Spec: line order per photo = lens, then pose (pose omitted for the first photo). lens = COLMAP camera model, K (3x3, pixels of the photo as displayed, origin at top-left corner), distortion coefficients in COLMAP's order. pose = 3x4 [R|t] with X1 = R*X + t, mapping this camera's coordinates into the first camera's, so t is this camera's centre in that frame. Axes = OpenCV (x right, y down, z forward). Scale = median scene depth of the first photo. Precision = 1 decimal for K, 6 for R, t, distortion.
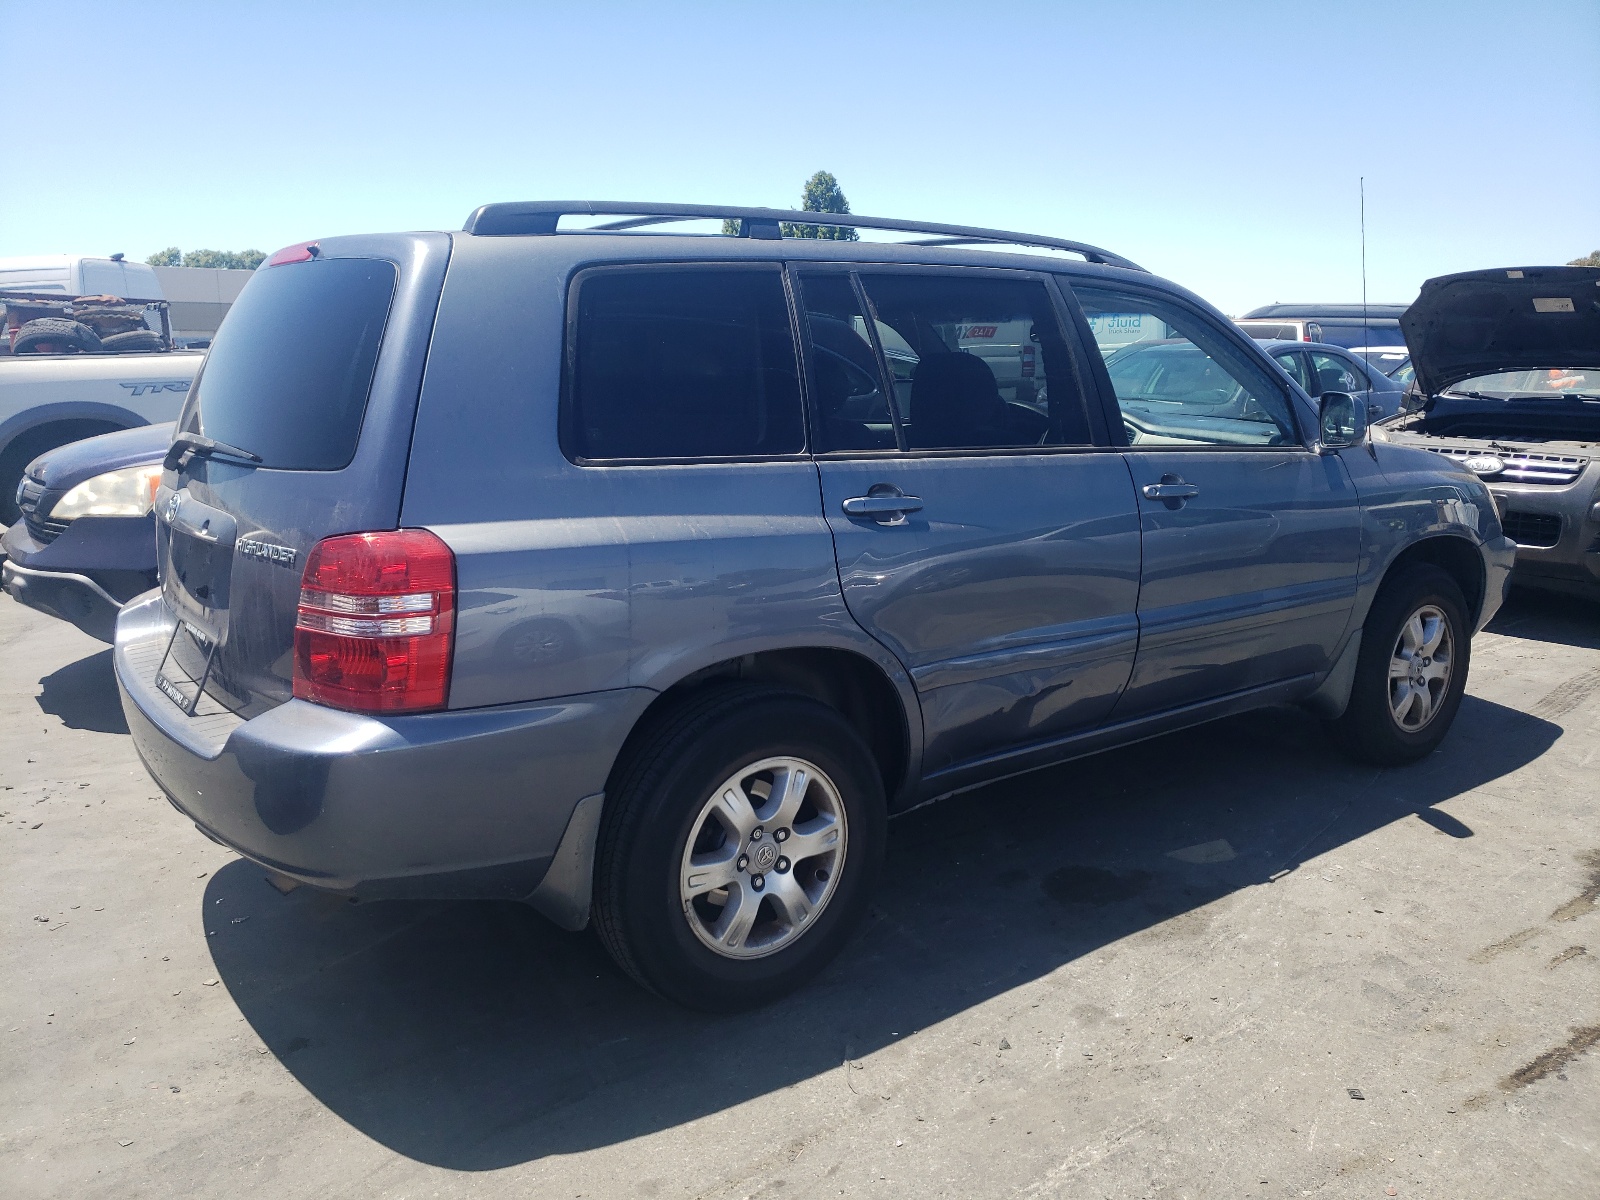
lens RADIAL K [[1203.7, 0, 805.0], [0, 1203.7, 605.9], [0, 0, 1]] dist [0.035786, -0.002711]
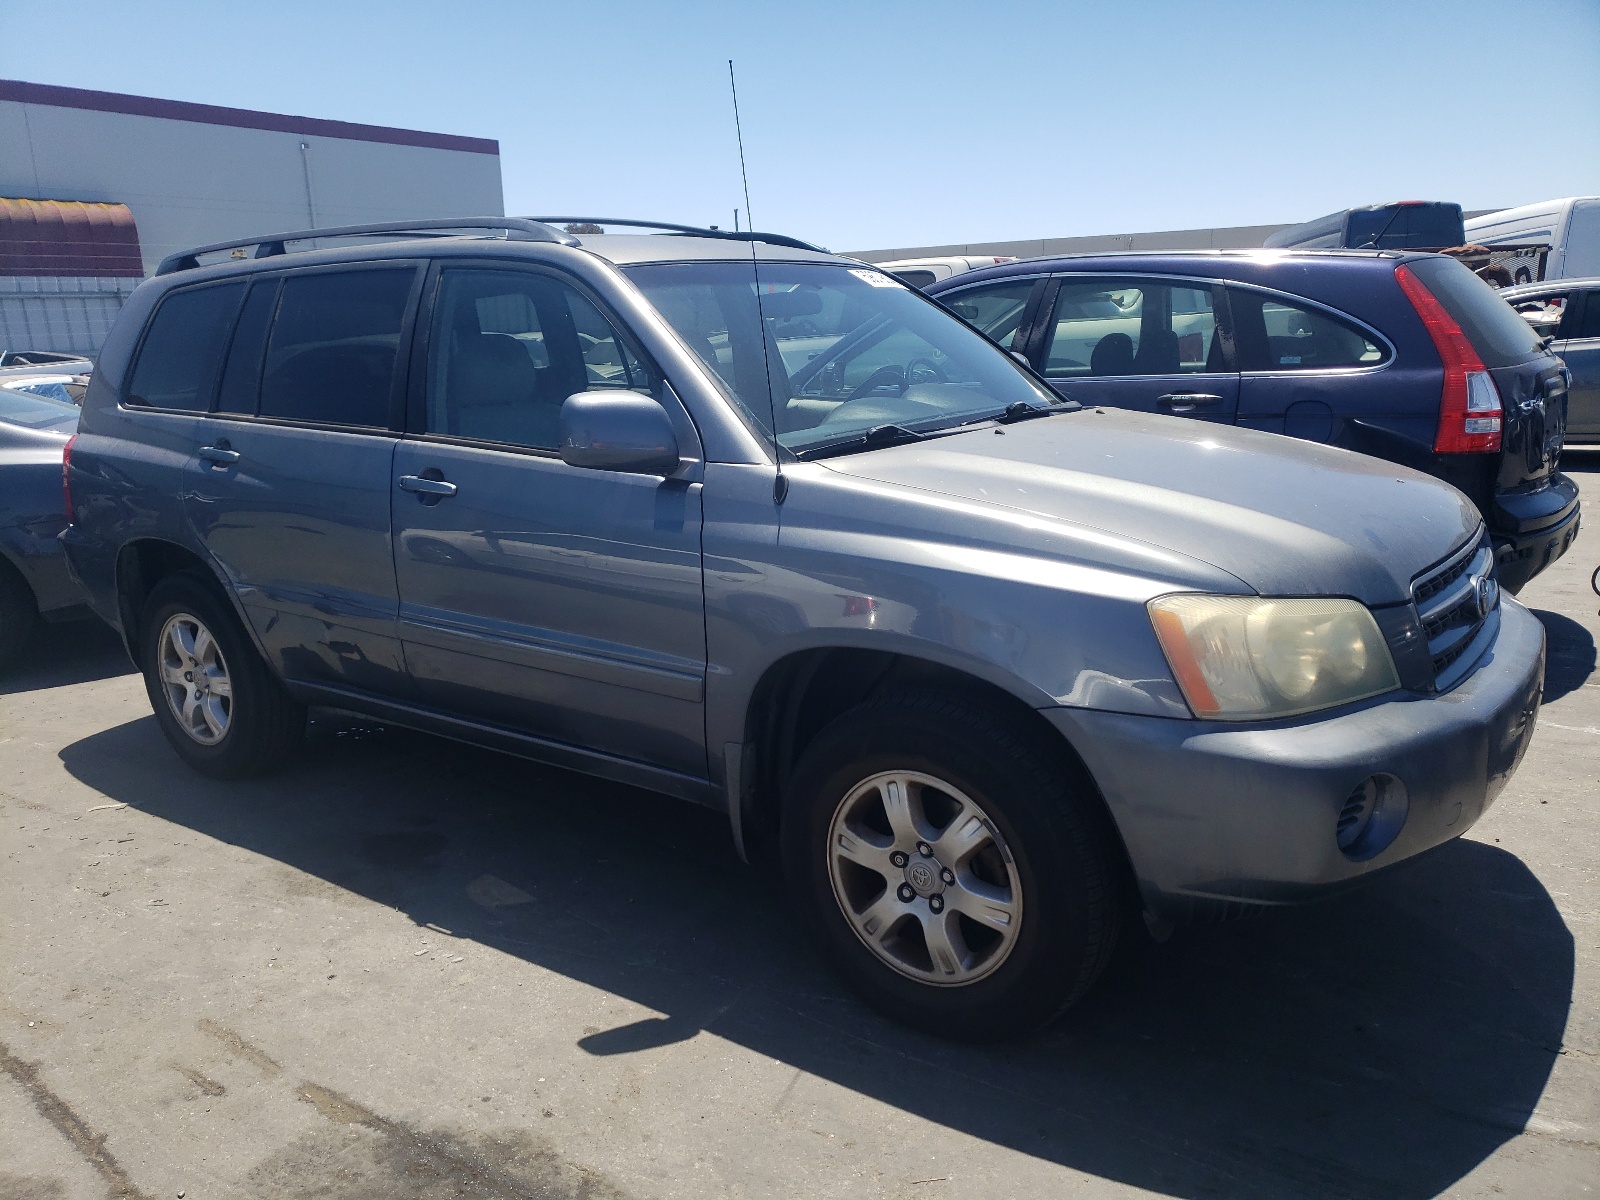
lens RADIAL K [[1203.7, 0, 804.7], [0, 1203.7, 595.4], [0, 0, 1]] dist [0.035786, -0.002711]
pose [[0.317232, 0.196625, -0.927741, 1.277327], [-0.181637, 0.972757, 0.144057, -0.197865], [0.930791, 0.122813, 0.344304, 0.929043]]
